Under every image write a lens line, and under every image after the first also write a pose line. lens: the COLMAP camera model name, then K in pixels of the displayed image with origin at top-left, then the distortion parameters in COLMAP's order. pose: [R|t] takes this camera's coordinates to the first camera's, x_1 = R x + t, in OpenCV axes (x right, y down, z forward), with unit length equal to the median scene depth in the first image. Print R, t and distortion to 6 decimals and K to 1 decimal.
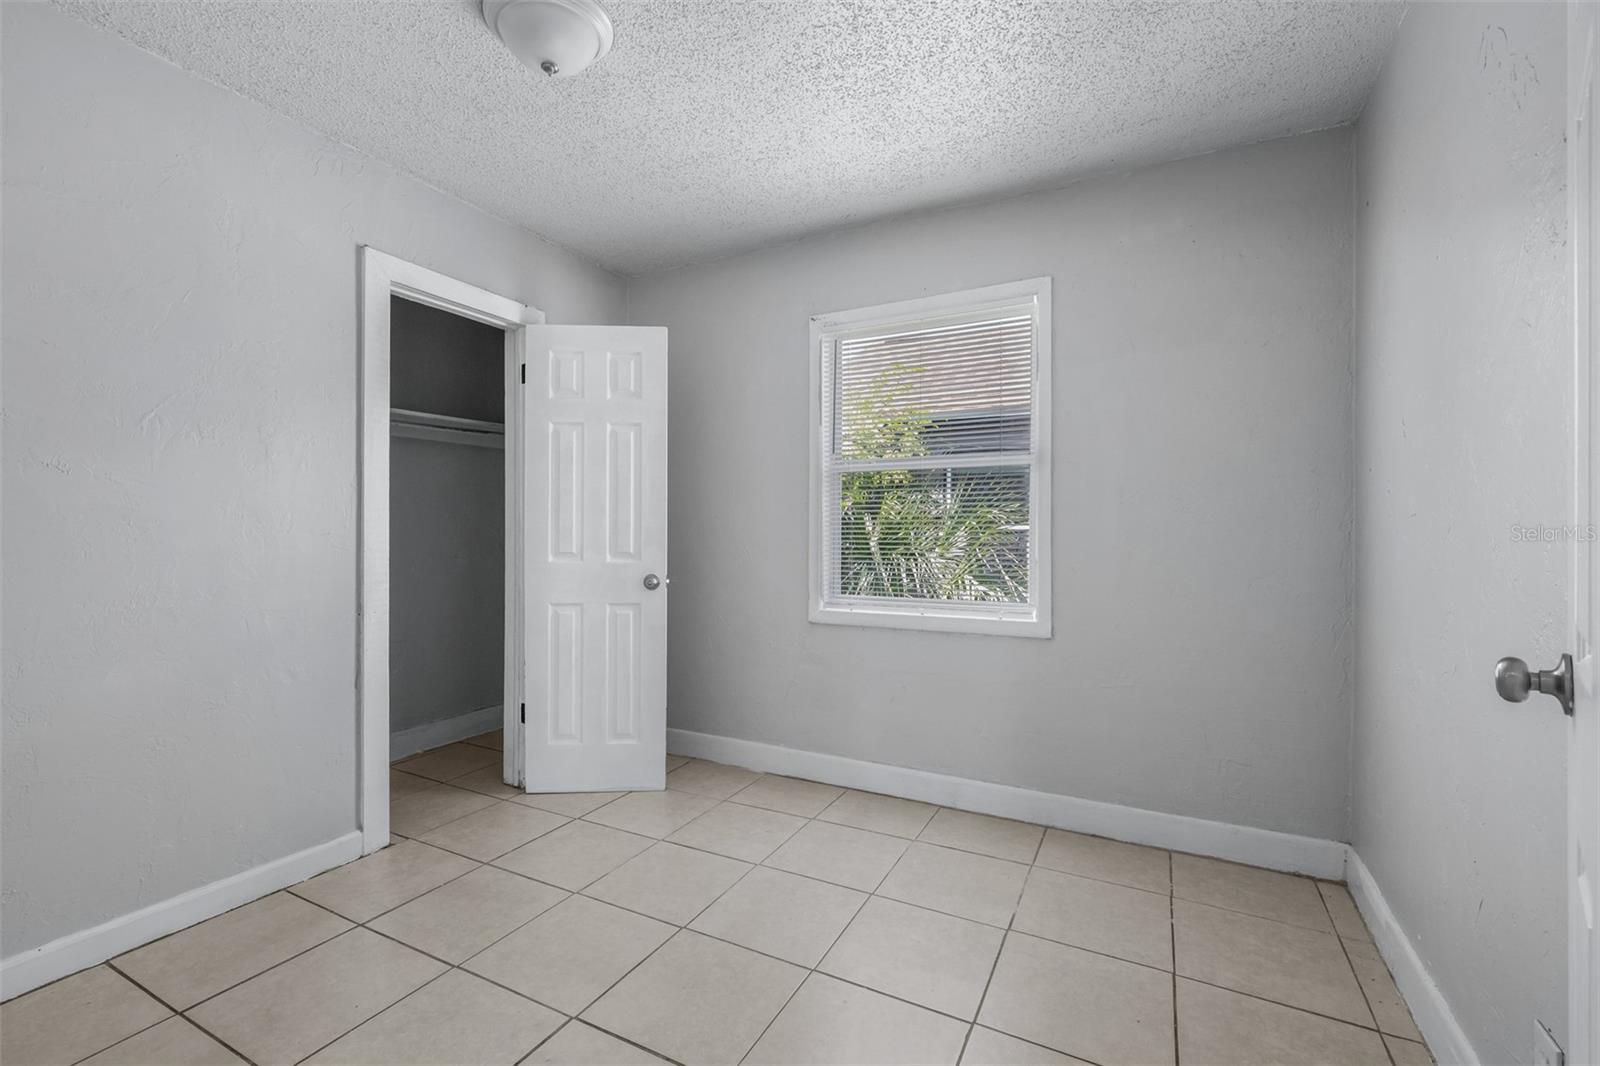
lens RADIAL K [[707.0, 0, 806.4], [0, 707.0, 528.6], [0, 0, 1]] dist [0.003082, -0.001533]
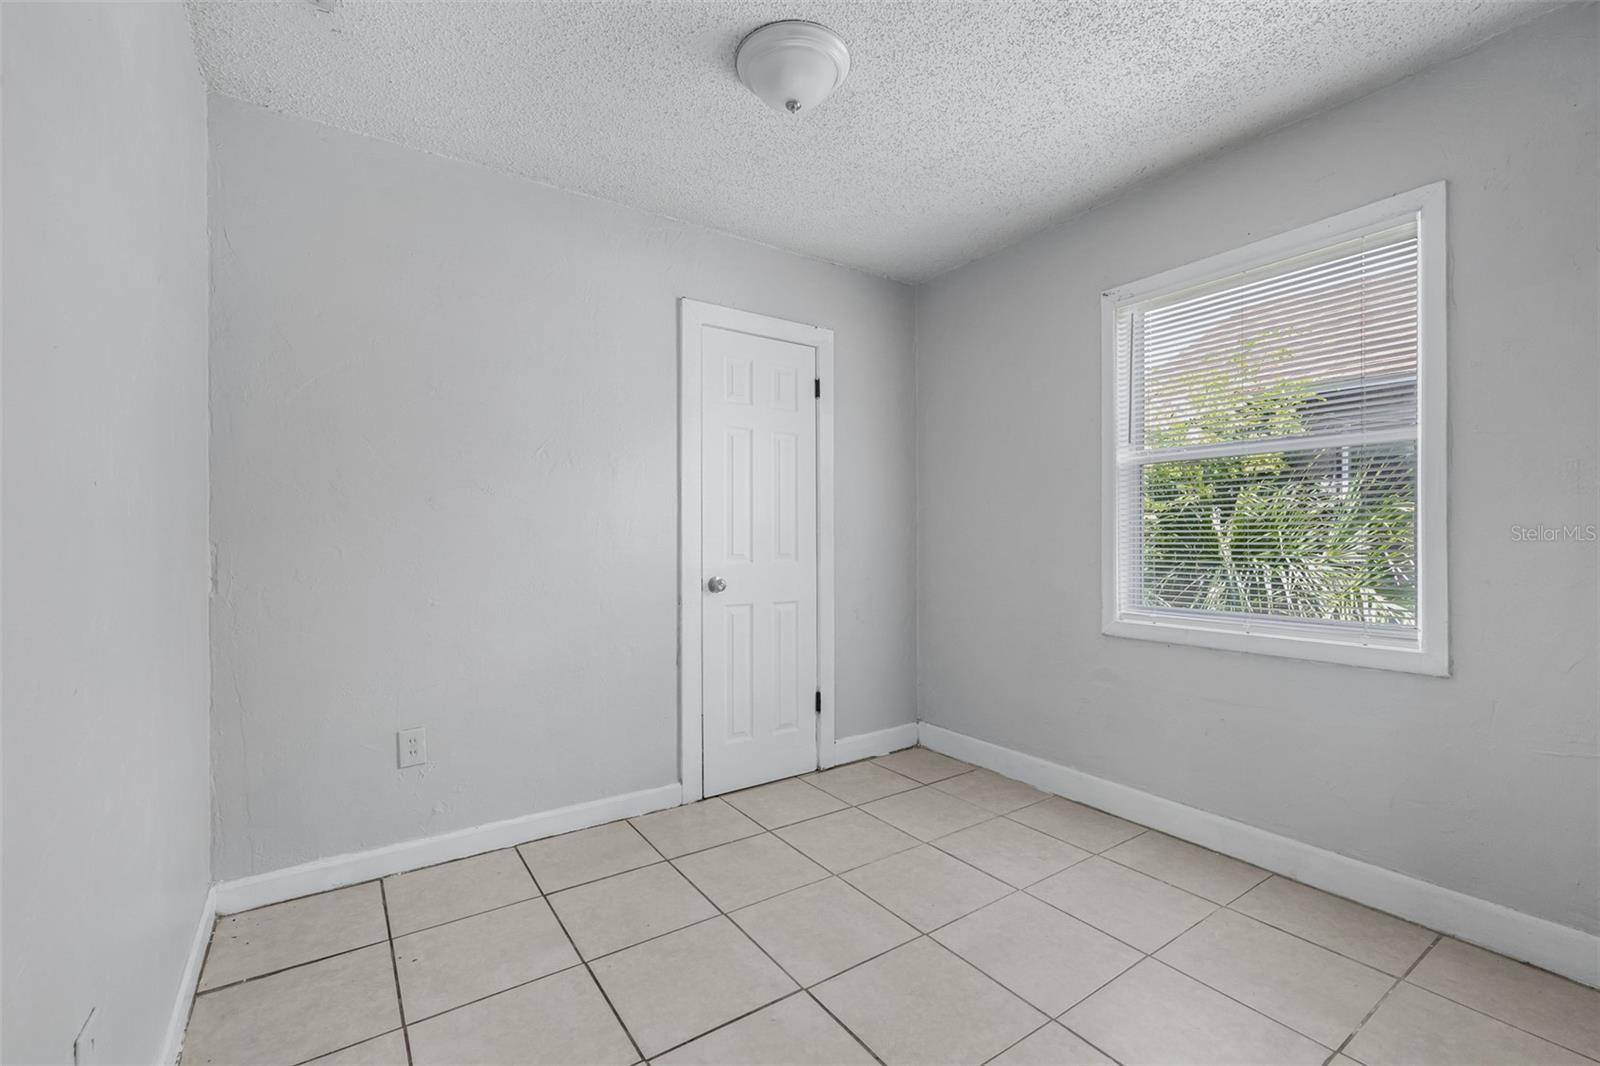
lens RADIAL K [[707.0, 0, 810.4], [0, 707.0, 531.5], [0, 0, 1]] dist [0.003082, -0.001533]
pose [[0.875299, -0.008318, -0.483511, 0.126349], [0.008163, 0.999964, -0.002426, 0.002195], [0.483514, -0.001824, 0.875335, 0.044850]]
